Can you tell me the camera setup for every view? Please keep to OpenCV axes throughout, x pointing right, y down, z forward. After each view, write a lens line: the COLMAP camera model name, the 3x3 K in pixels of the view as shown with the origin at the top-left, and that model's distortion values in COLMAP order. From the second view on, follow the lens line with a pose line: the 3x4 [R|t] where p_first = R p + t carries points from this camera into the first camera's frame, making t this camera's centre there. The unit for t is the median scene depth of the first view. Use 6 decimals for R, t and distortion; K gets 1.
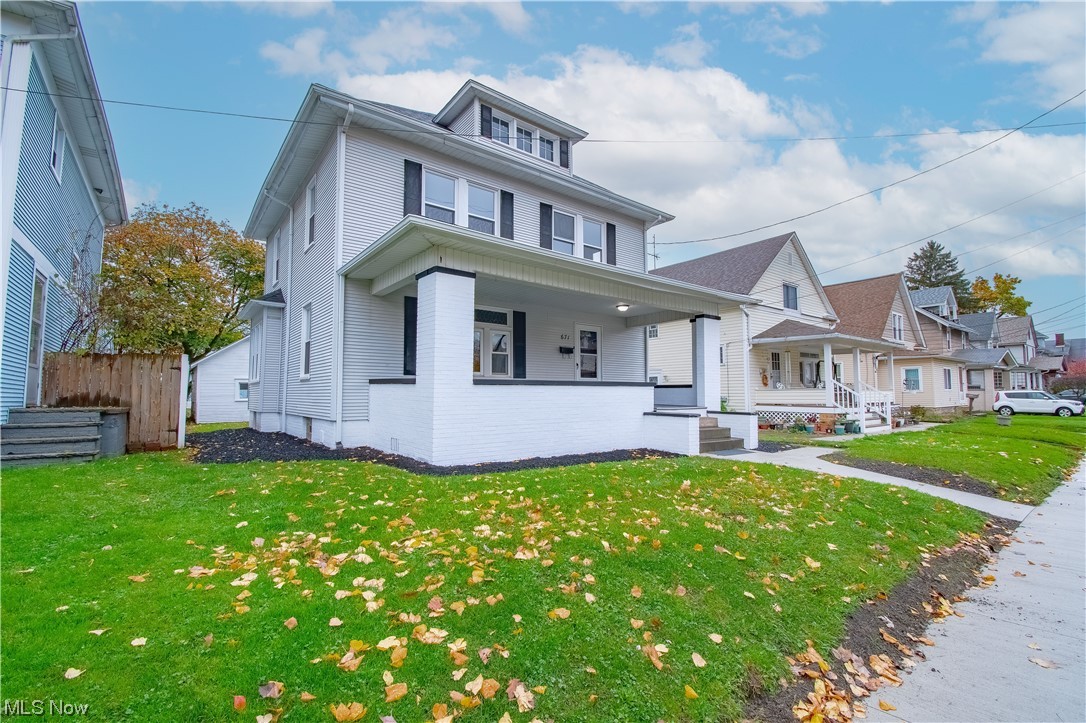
lens RADIAL K [[476.5, 0, 544.6], [0, 476.5, 364.5], [0, 0, 1]] dist [0.019057, -0.026151]
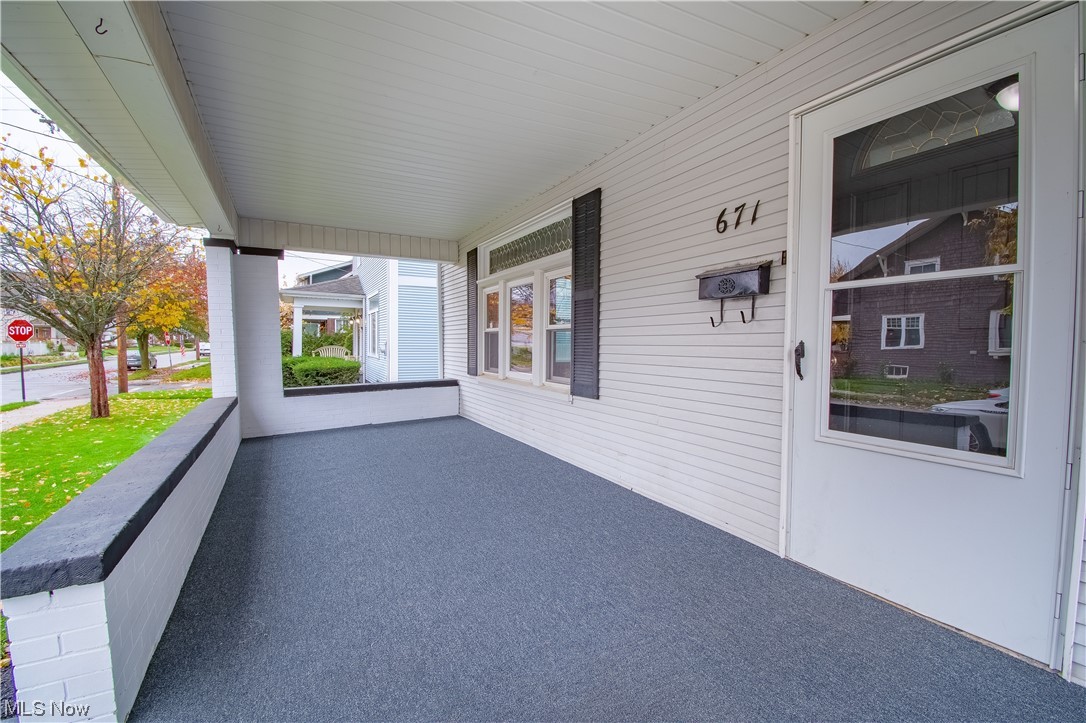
lens RADIAL K [[476.5, 0, 544.6], [0, 476.5, 364.5], [0, 0, 1]] dist [0.019057, -0.026151]
pose [[-0.168513, 0.043321, -0.984747, 0.280877], [0.059250, 0.997672, 0.033751, -0.007591], [0.983917, -0.052659, -0.170687, 1.032351]]
